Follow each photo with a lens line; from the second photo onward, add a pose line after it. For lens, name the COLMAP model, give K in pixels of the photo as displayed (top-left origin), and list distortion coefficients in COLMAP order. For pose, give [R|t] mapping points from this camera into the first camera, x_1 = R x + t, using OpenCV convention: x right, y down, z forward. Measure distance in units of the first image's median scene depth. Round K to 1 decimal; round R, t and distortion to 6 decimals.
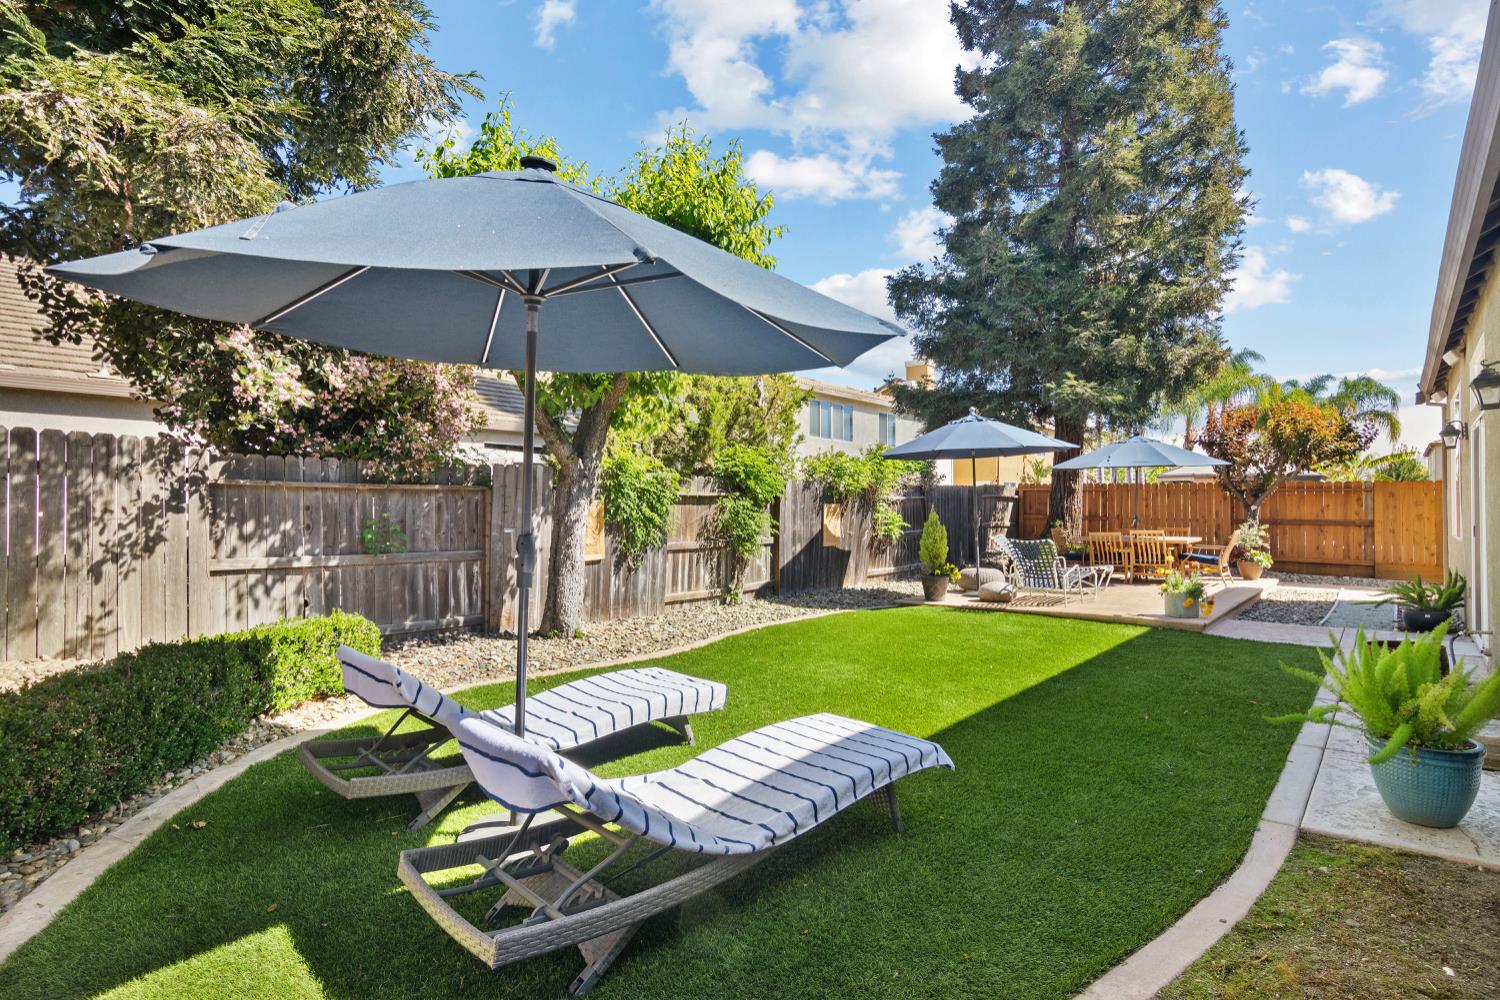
lens RADIAL K [[766.9, 0, 747.7], [0, 766.9, 499.0], [0, 0, 1]] dist [-0.007729, -0.000513]
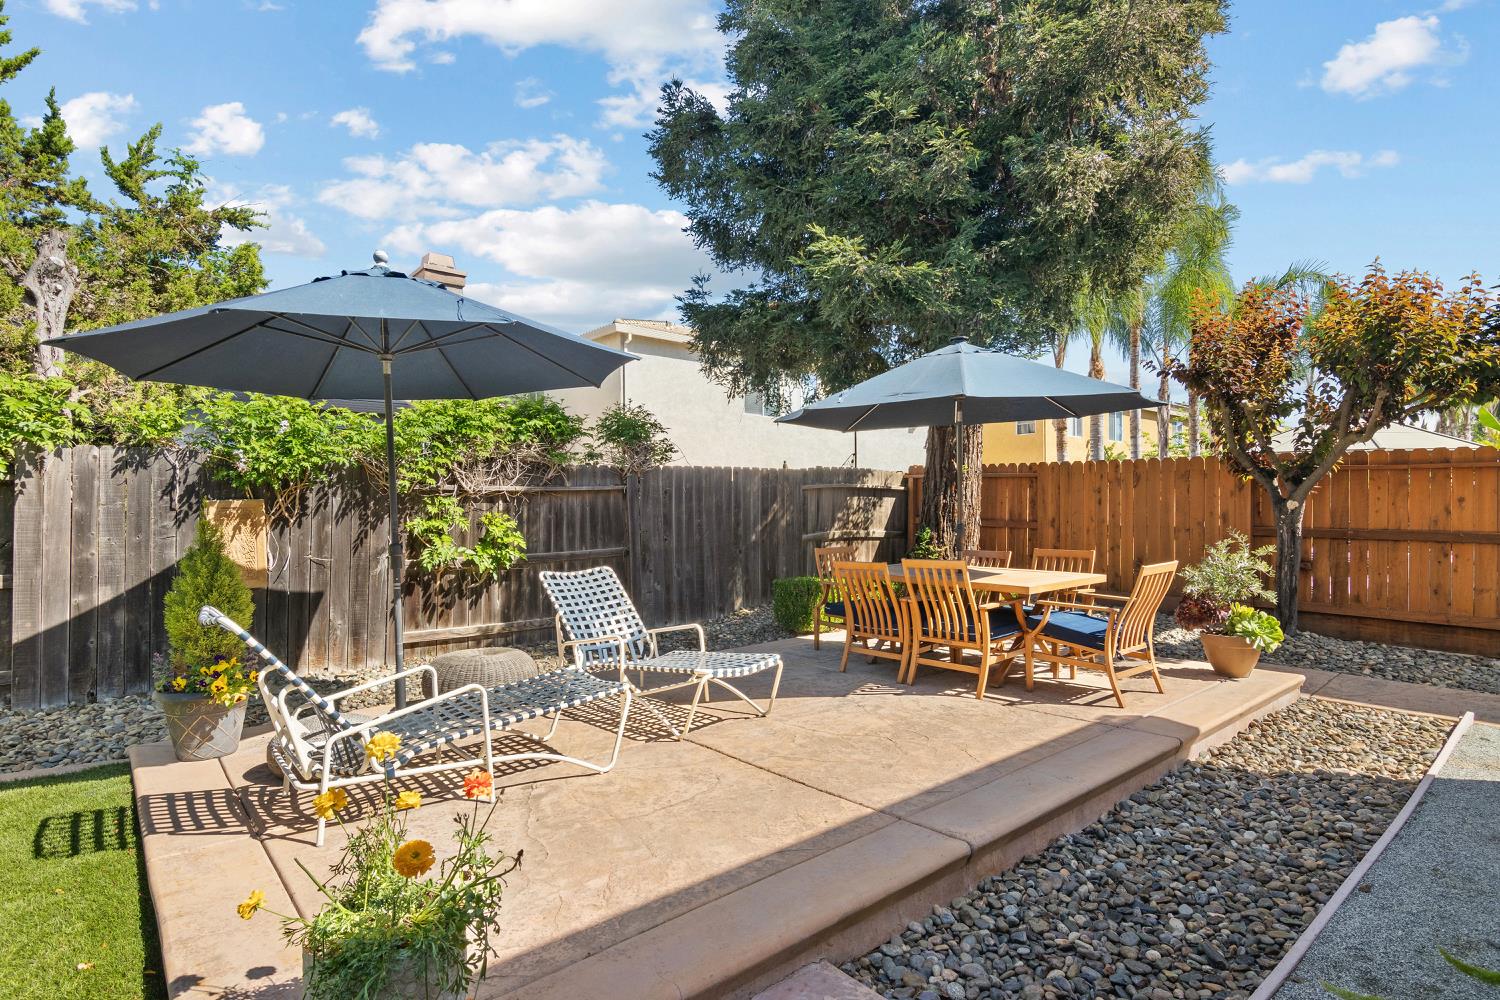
lens RADIAL K [[766.9, 0, 758.9], [0, 766.9, 510.0], [0, 0, 1]] dist [-0.007729, -0.000513]
pose [[0.989044, -0.000893, -0.147616, 0.414930], [0.002954, 0.999901, 0.013742, 0.006952], [0.147589, -0.014027, 0.988949, 0.488950]]
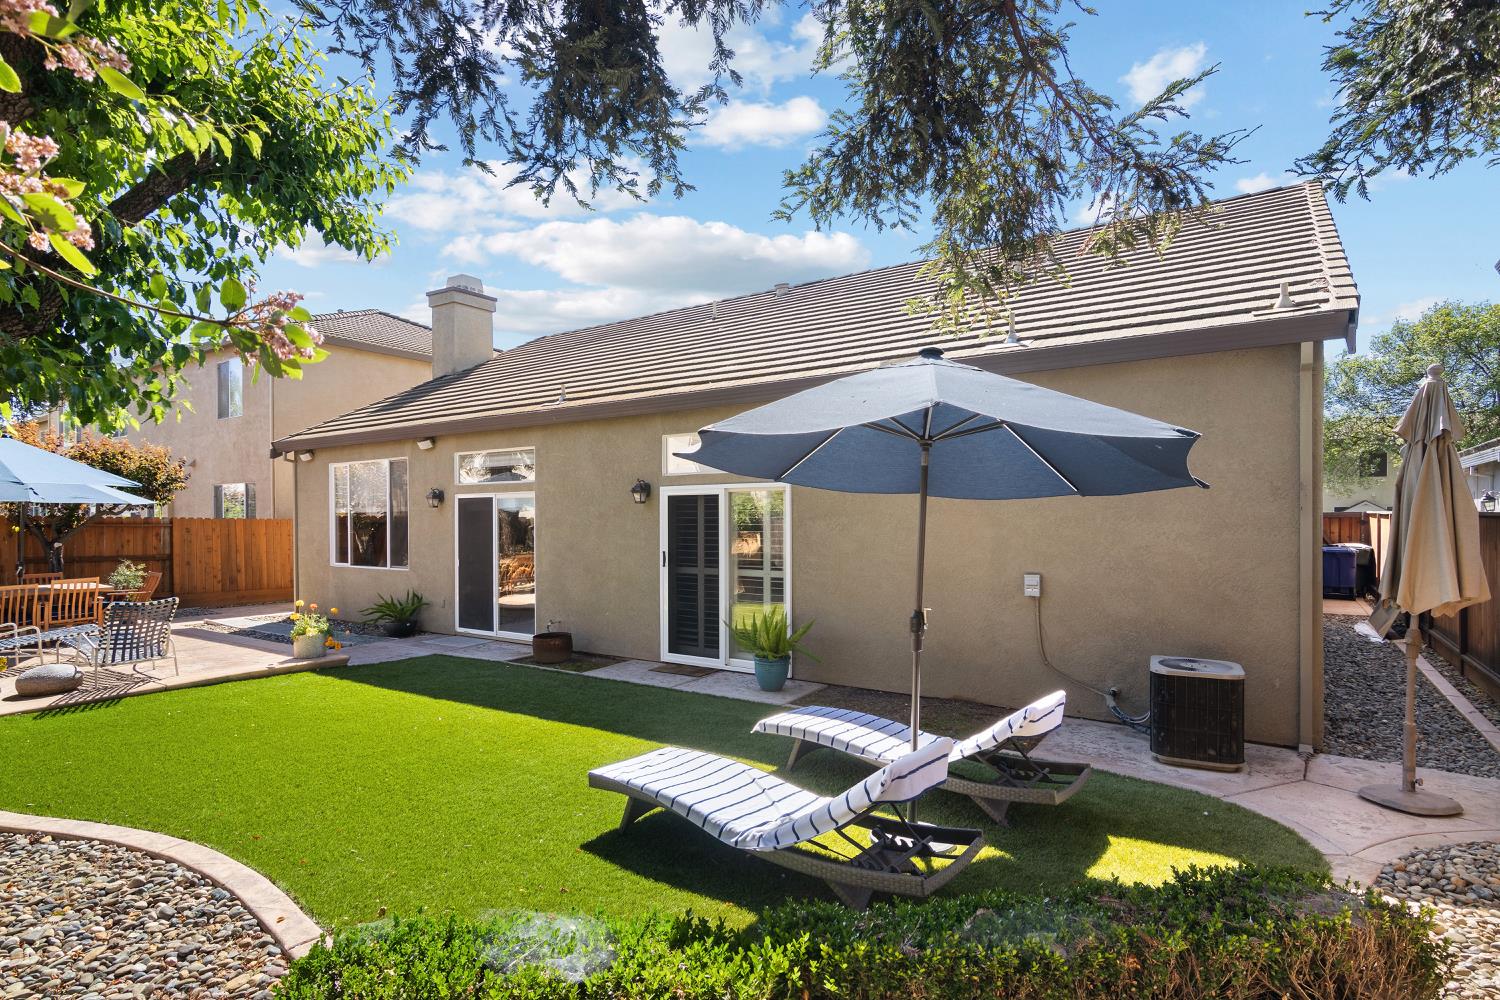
lens RADIAL K [[766.9, 0, 752.4], [0, 766.9, 511.4], [0, 0, 1]] dist [-0.007729, -0.000513]
pose [[-0.117024, 0.014914, 0.993017, -0.338575], [-0.009671, 0.999823, -0.016156, -0.022479], [-0.993082, -0.011494, -0.116859, 0.303575]]
